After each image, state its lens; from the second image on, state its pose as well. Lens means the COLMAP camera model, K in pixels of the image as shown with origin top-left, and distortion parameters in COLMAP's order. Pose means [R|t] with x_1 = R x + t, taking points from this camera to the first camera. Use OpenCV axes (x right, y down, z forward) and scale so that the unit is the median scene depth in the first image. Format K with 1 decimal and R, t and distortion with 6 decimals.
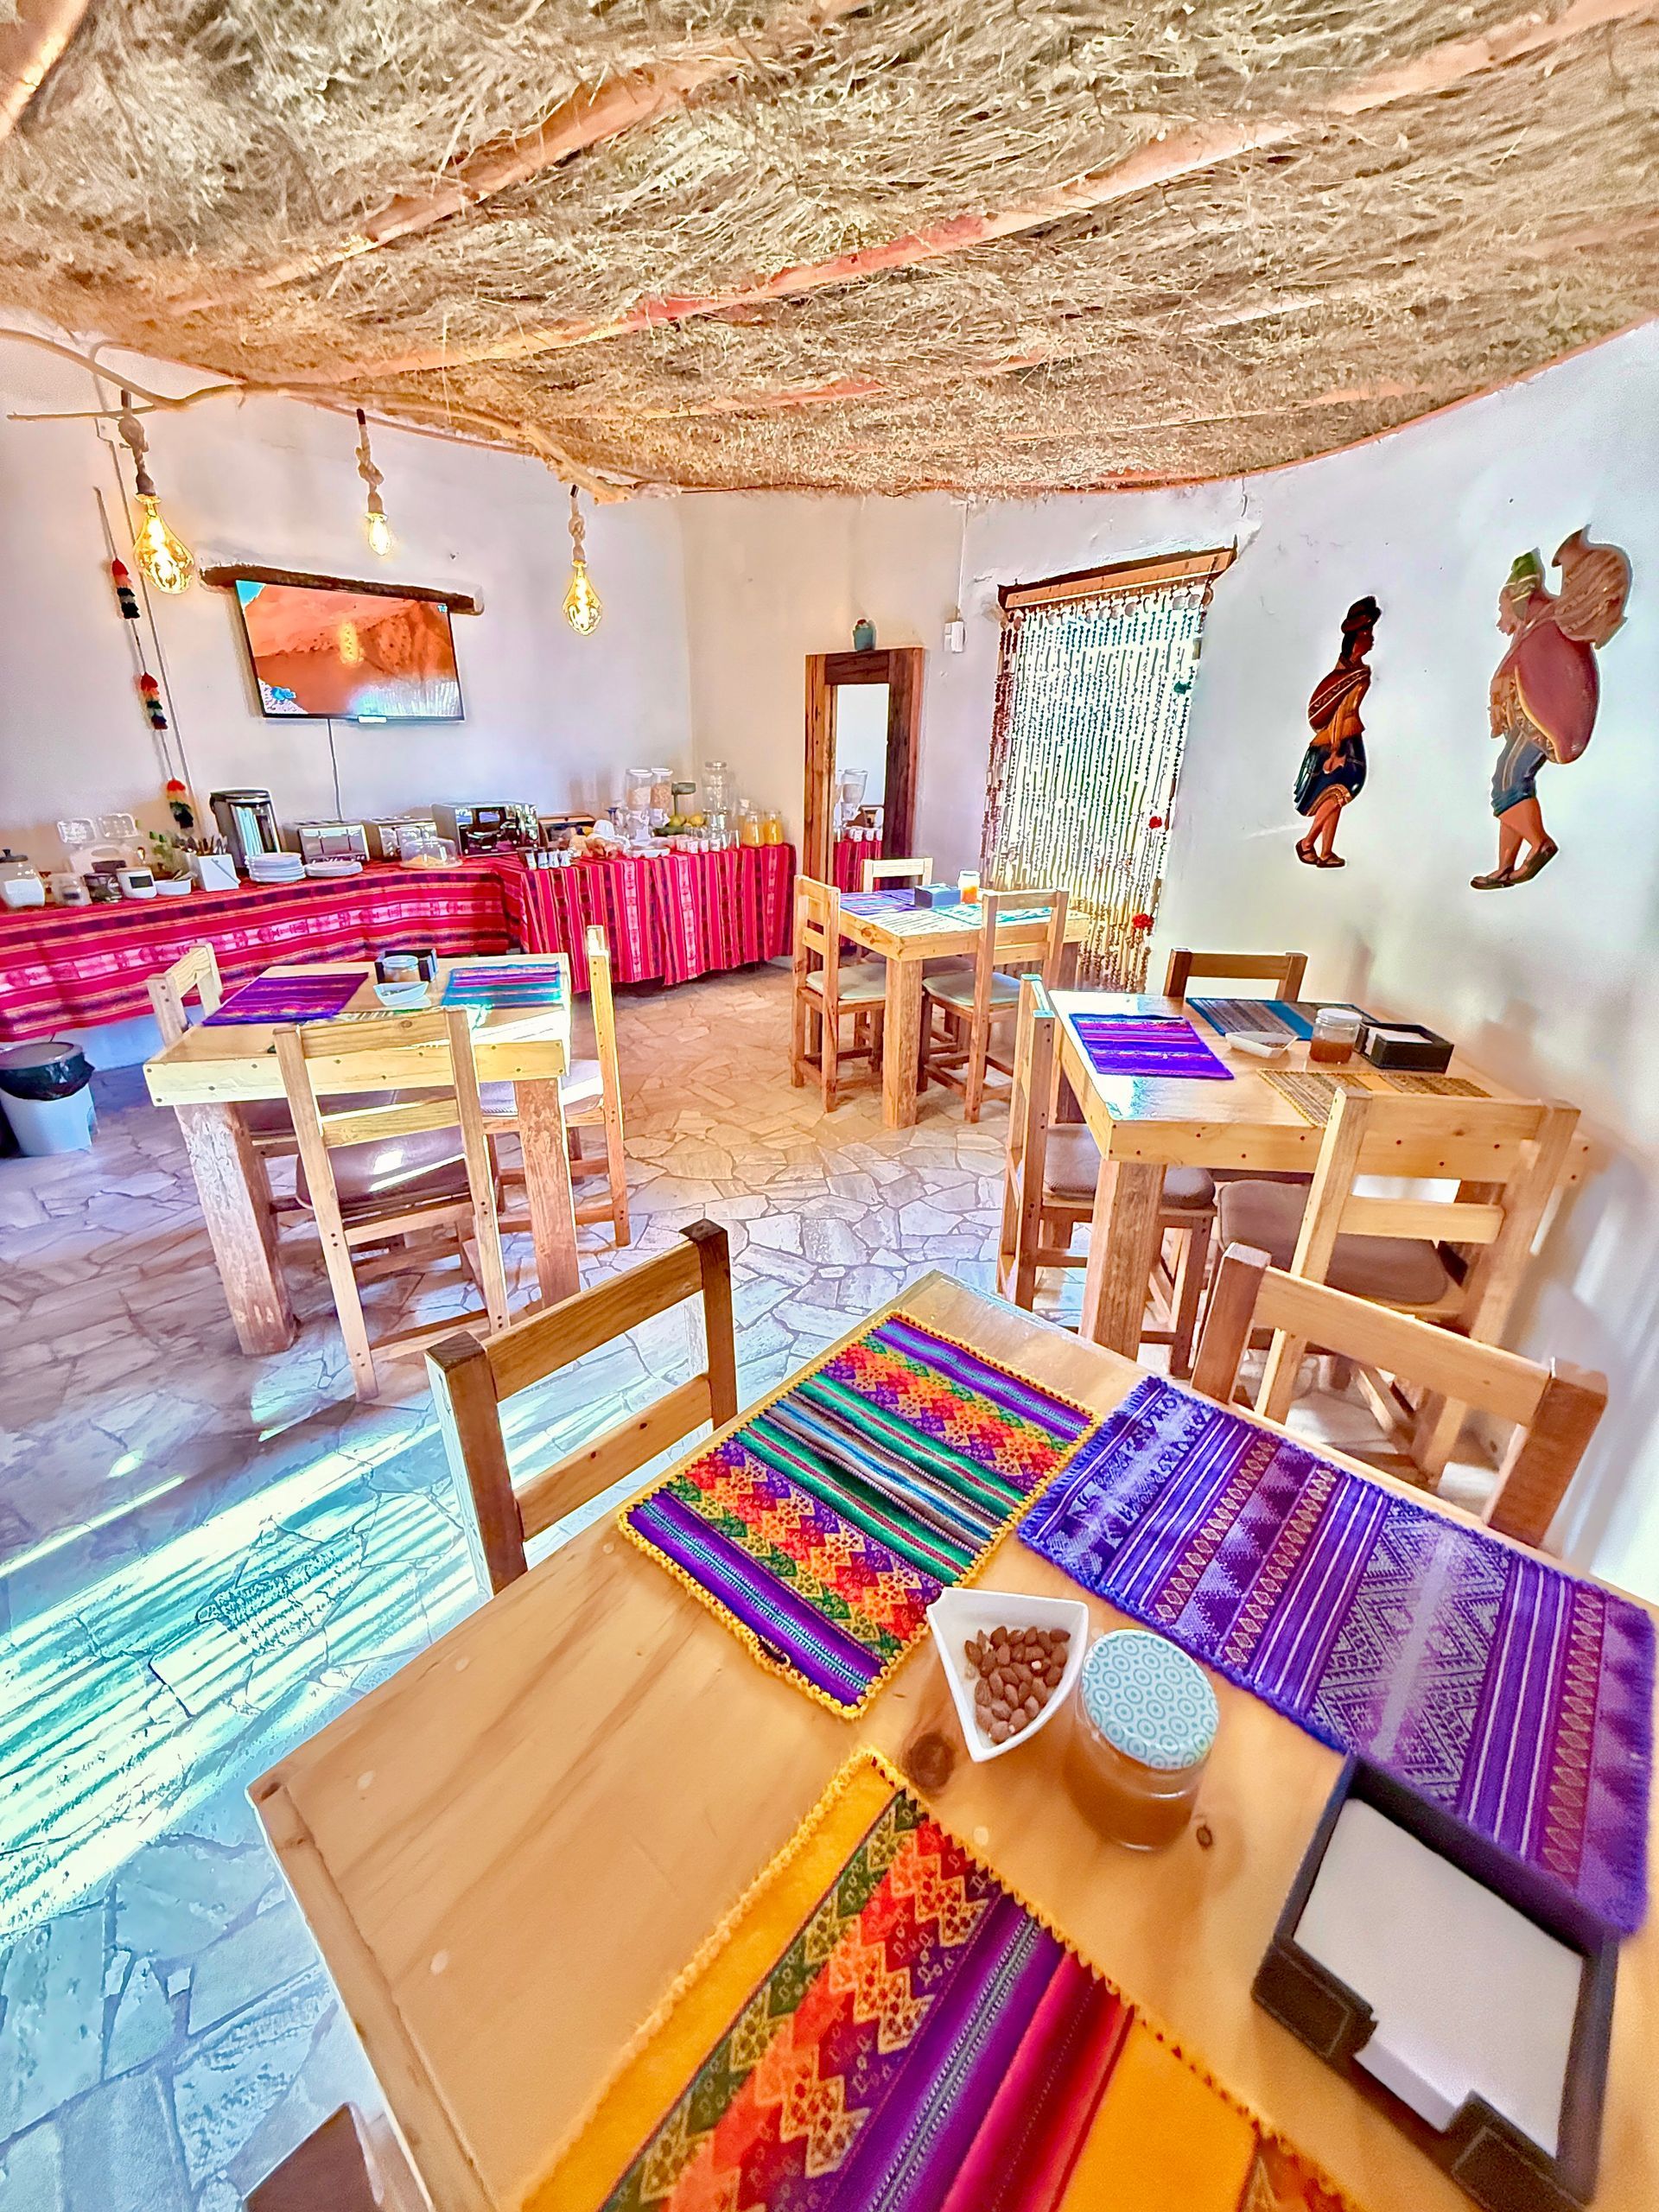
lens RADIAL K [[882.8, 0, 829.5], [0, 882.8, 1106.0], [0, 0, 1]] dist [-0.001172, -0.000053]
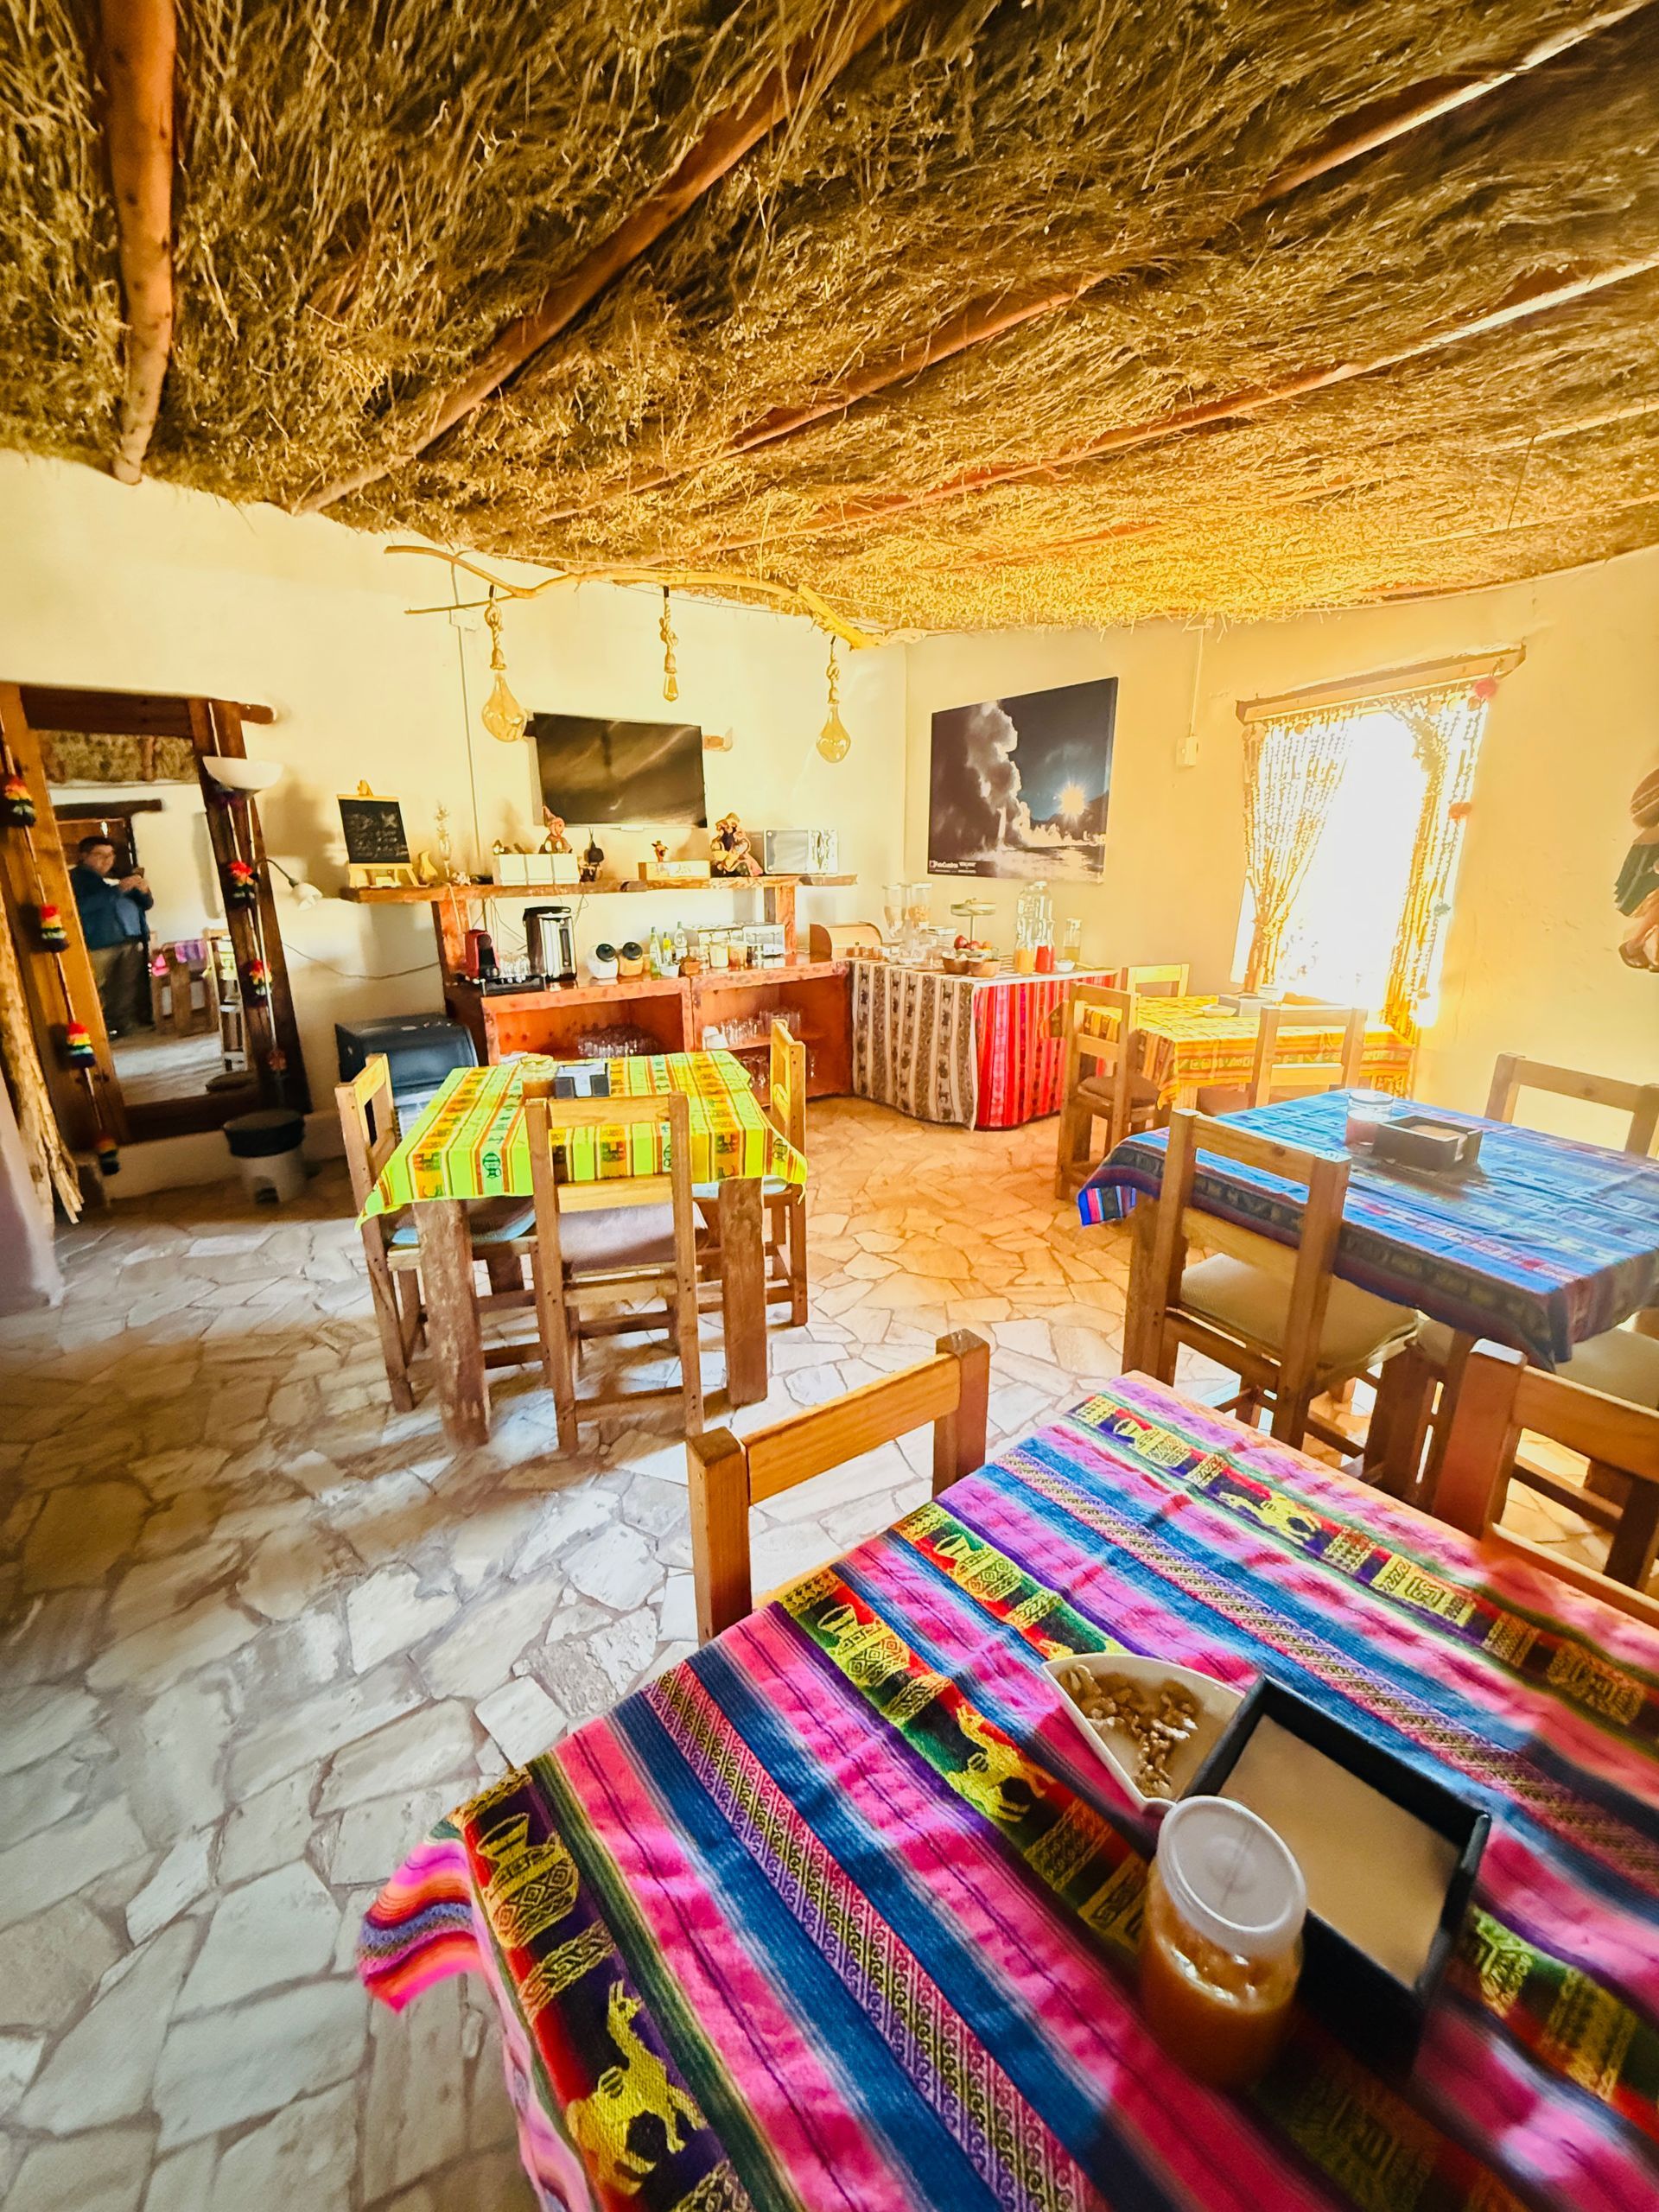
lens RADIAL K [[882.8, 0, 829.5], [0, 882.8, 1106.0], [0, 0, 1]] dist [-0.001172, -0.000053]
pose [[0.984284, 0.026626, -0.174575, -0.134486], [-0.047476, 0.992071, -0.116366, 0.017485], [0.170093, 0.122825, 0.977744, -0.017834]]
